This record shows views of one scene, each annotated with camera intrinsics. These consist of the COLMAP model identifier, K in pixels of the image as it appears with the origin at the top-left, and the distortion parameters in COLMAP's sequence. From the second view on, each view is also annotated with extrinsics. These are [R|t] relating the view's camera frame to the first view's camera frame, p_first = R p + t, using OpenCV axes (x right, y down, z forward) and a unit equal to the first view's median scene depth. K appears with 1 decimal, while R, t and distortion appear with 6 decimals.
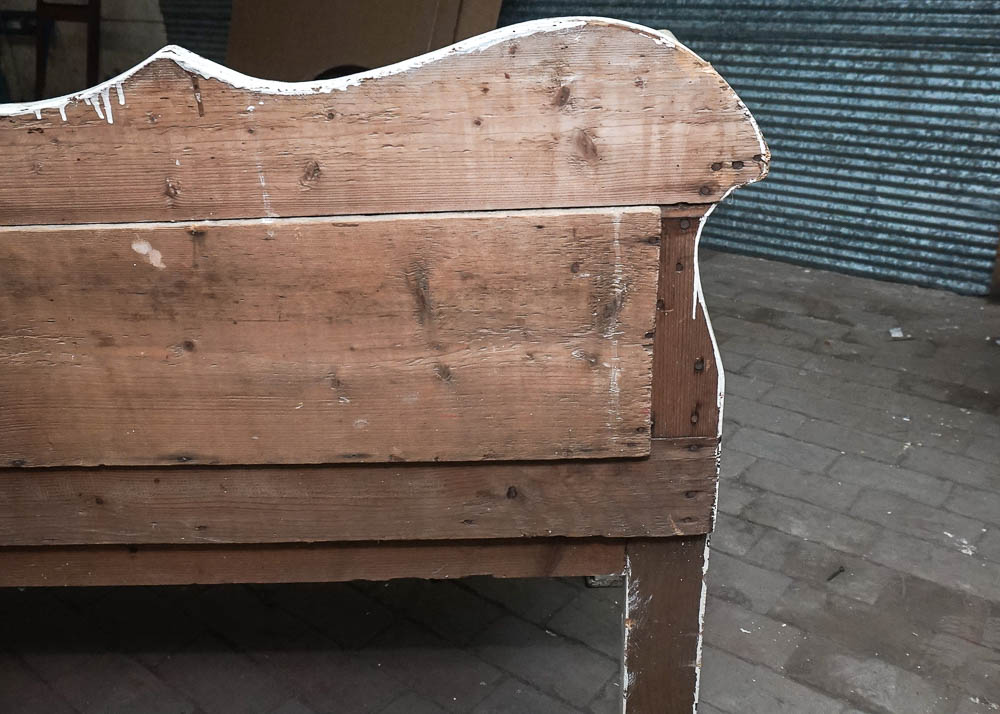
lens RADIAL K [[930.1, 0, 499.7], [0, 930.1, 360.3], [0, 0, 1]] dist [-0.018222, 0.000000]
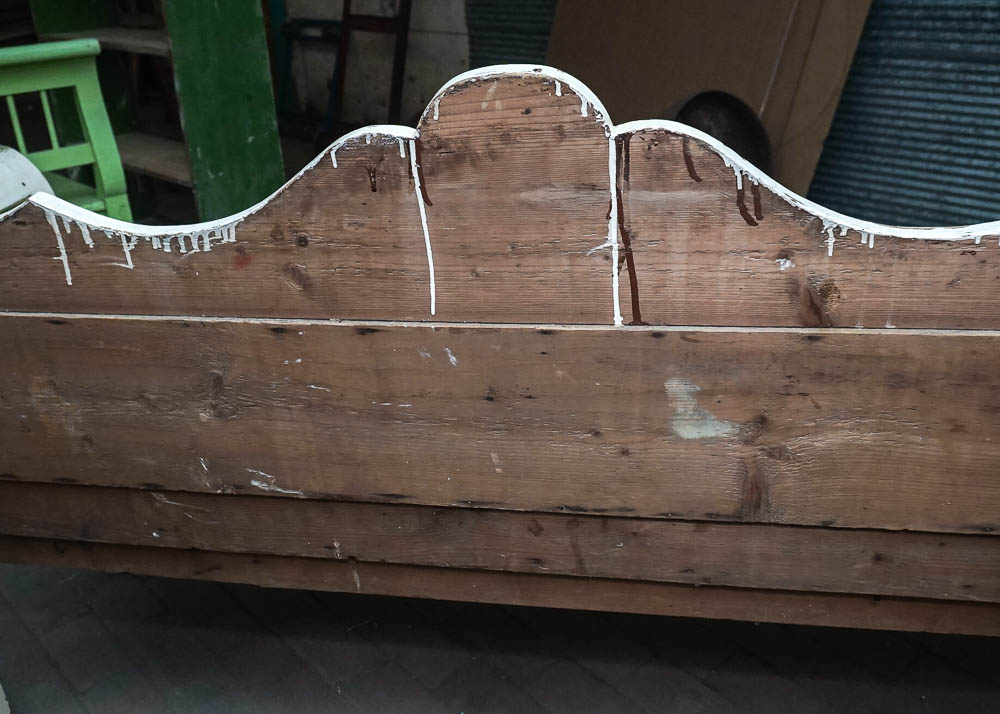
lens RADIAL K [[933.9, 0, 500.6], [0, 933.9, 353.7], [0, 0, 1]] dist [0.016635, 0.000000]
pose [[0.992606, 0.043273, -0.113405, -0.781688], [-0.041770, 0.999006, 0.015597, -0.096801], [0.113967, -0.010745, 0.993426, -0.190593]]
